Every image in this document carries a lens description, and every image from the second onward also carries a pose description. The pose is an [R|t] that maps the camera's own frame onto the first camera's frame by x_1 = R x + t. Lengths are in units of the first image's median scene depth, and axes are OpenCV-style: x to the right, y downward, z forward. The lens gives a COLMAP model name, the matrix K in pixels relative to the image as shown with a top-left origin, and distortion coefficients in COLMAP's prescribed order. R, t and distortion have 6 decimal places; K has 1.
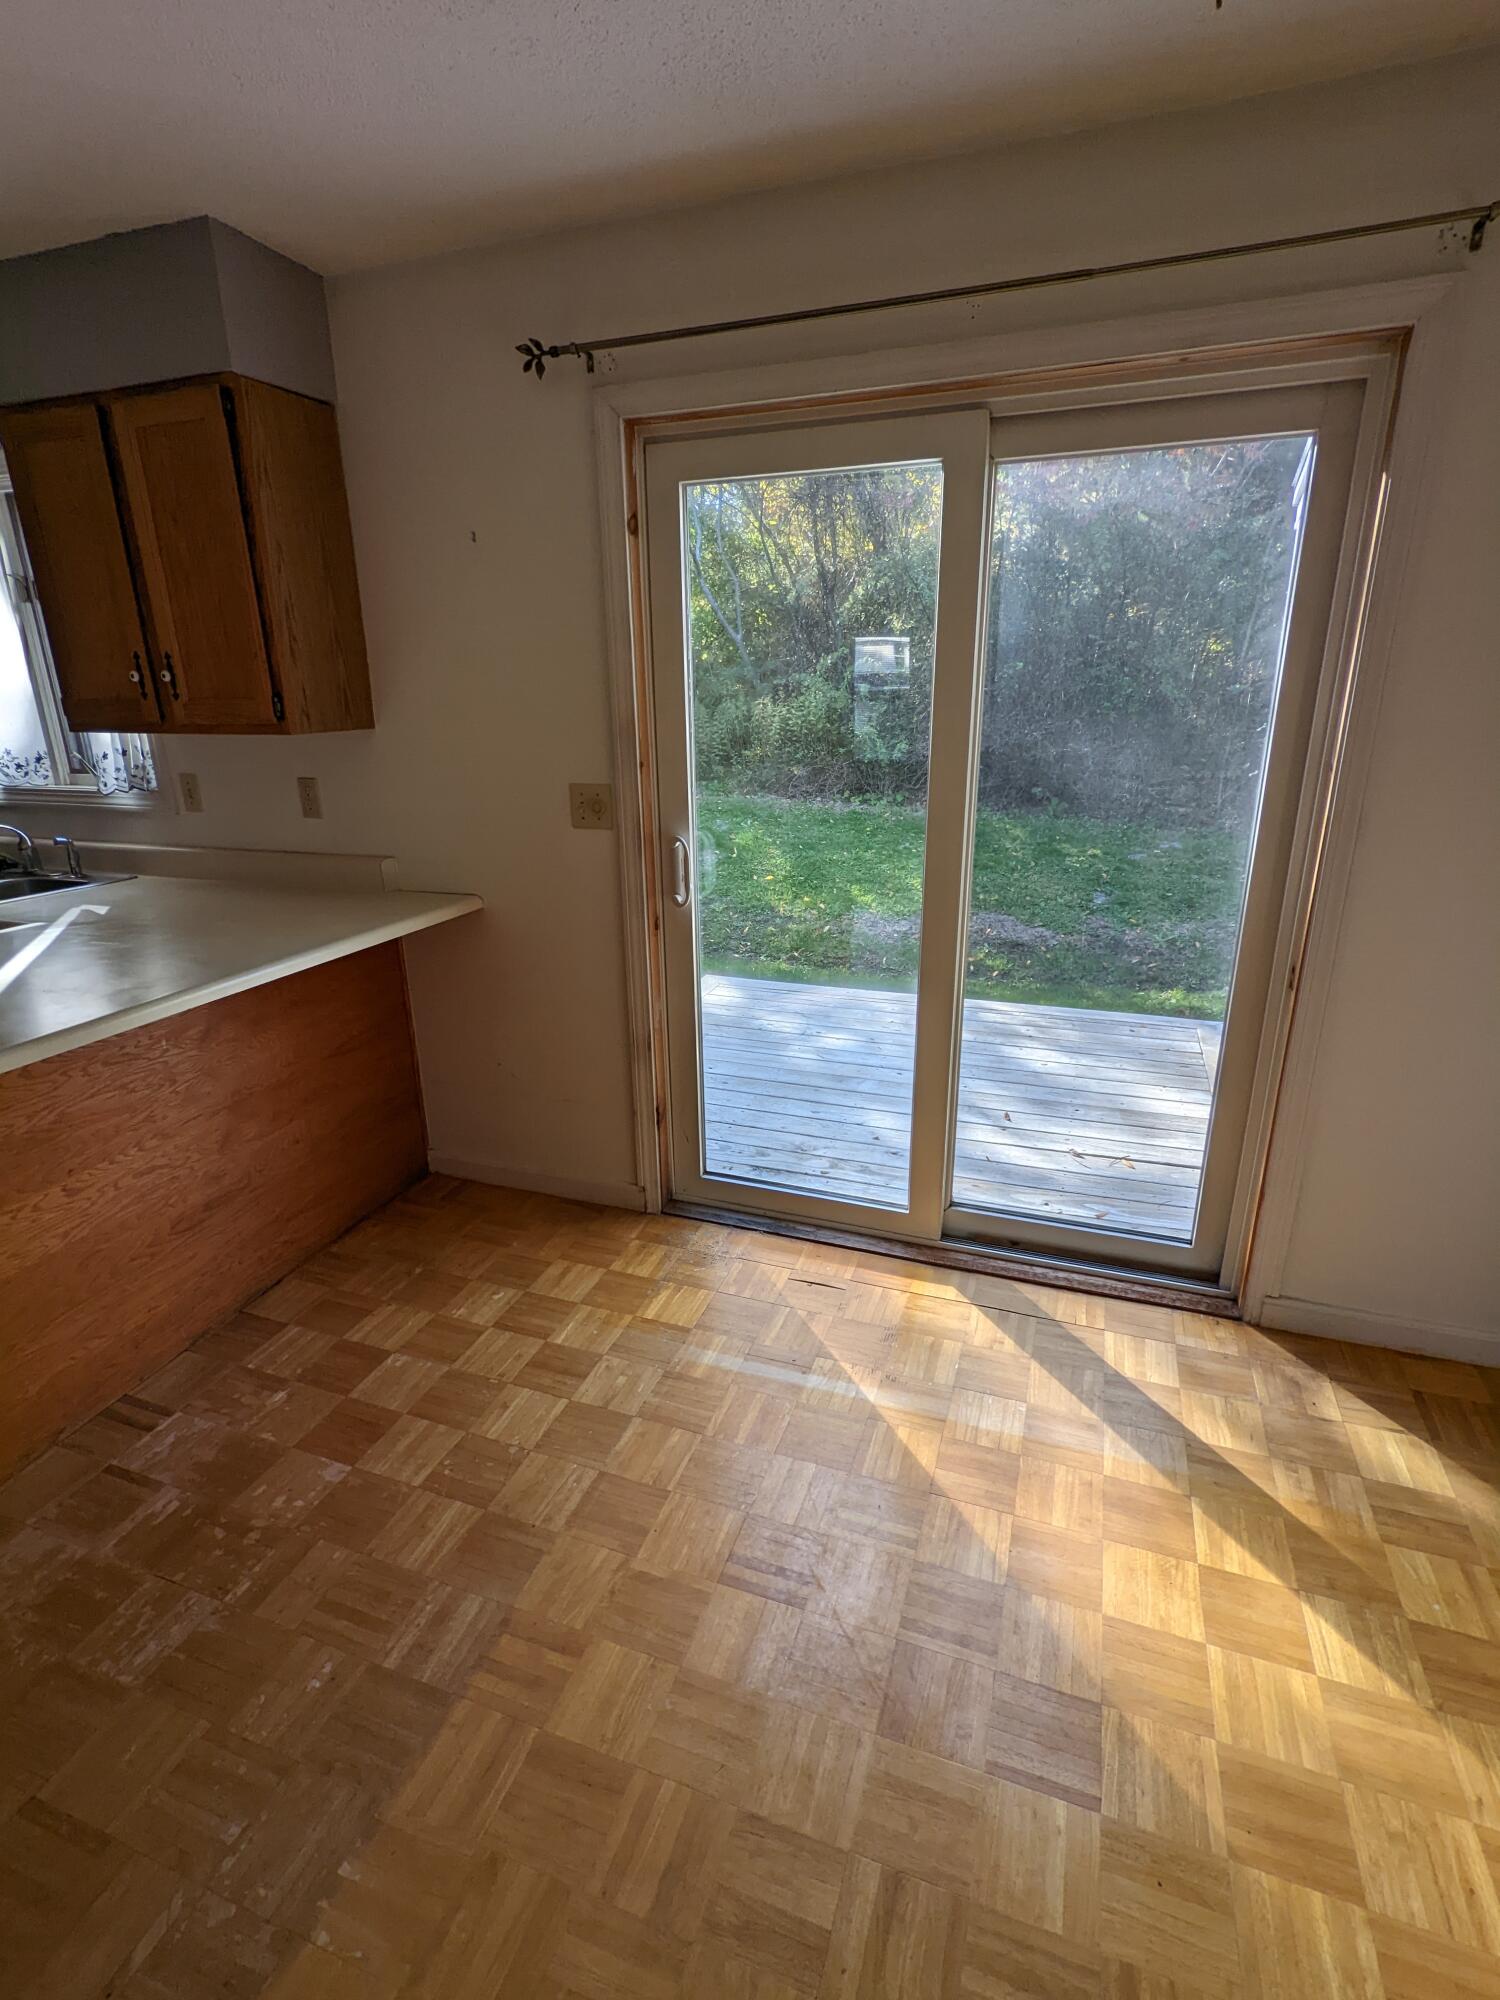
lens RADIAL K [[944.1, 0, 750.0], [0, 944.1, 1000.0], [0, 0, 1]] dist [-0.002104, 0.004644]
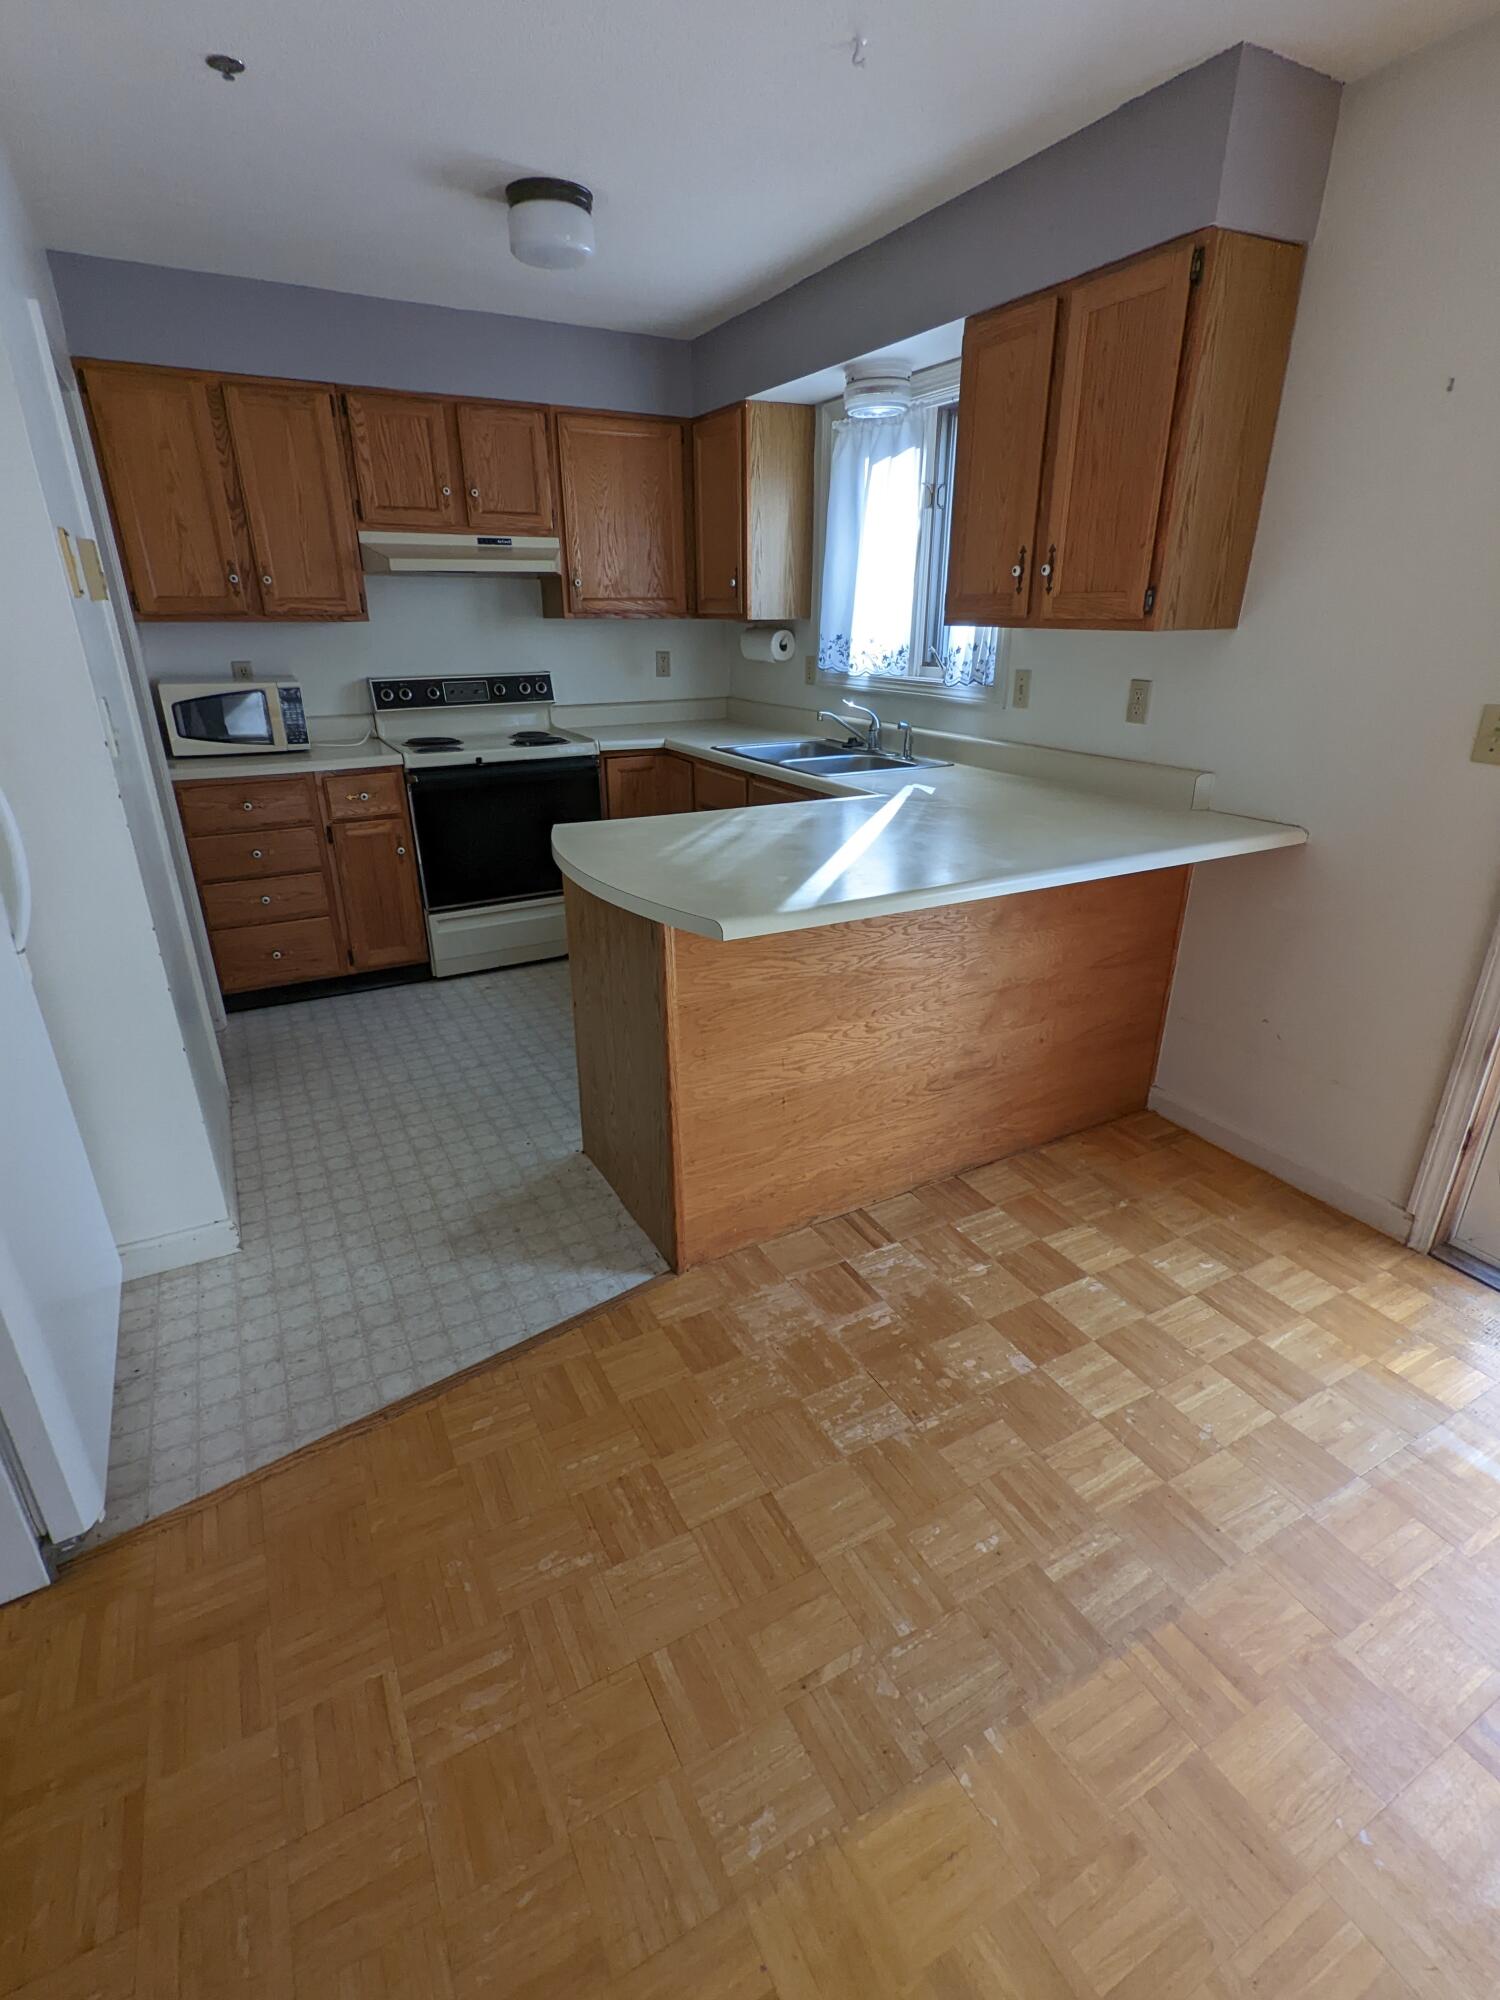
lens RADIAL K [[941.1, 0, 750.0], [0, 941.1, 1000.0], [0, 0, 1]] dist [-0.002801, 0.000013]
pose [[0.747916, 0.262285, -0.609777, -0.117537], [-0.212165, 0.964895, 0.154804, 0.018715], [0.628973, 0.013593, 0.777308, 0.009852]]
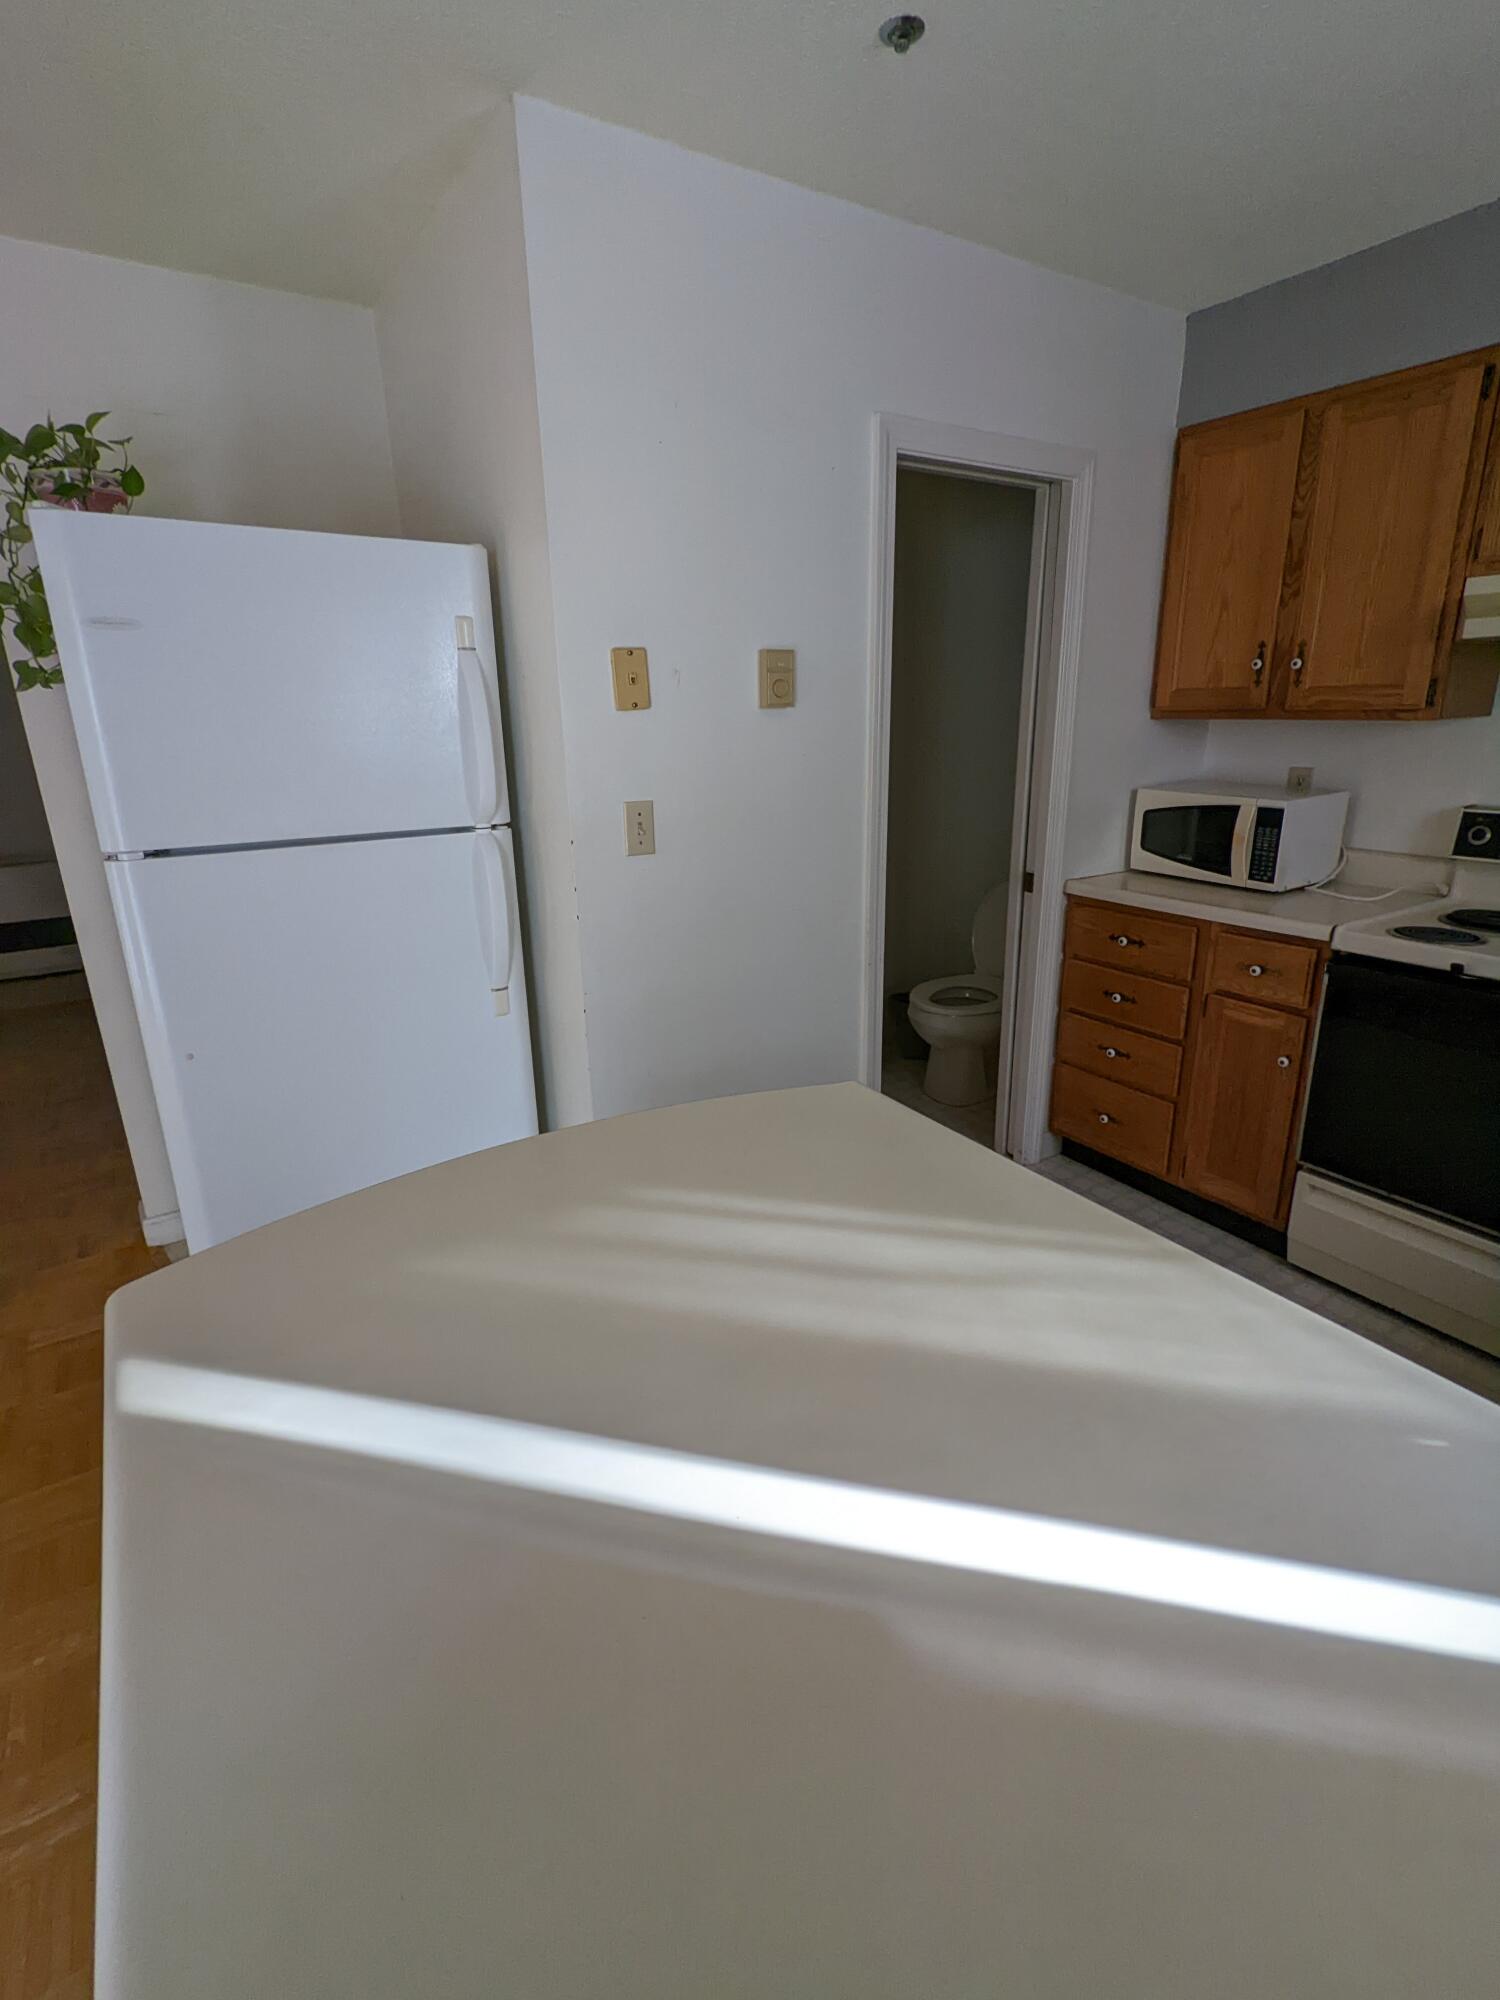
lens RADIAL K [[941.1, 0, 750.0], [0, 941.1, 1000.0], [0, 0, 1]] dist [-0.002801, 0.000013]
pose [[-0.597357, 0.260295, -0.758559, -0.606382], [-0.225090, 0.853426, 0.470104, -0.377449], [0.769740, 0.451564, -0.451210, 1.179324]]
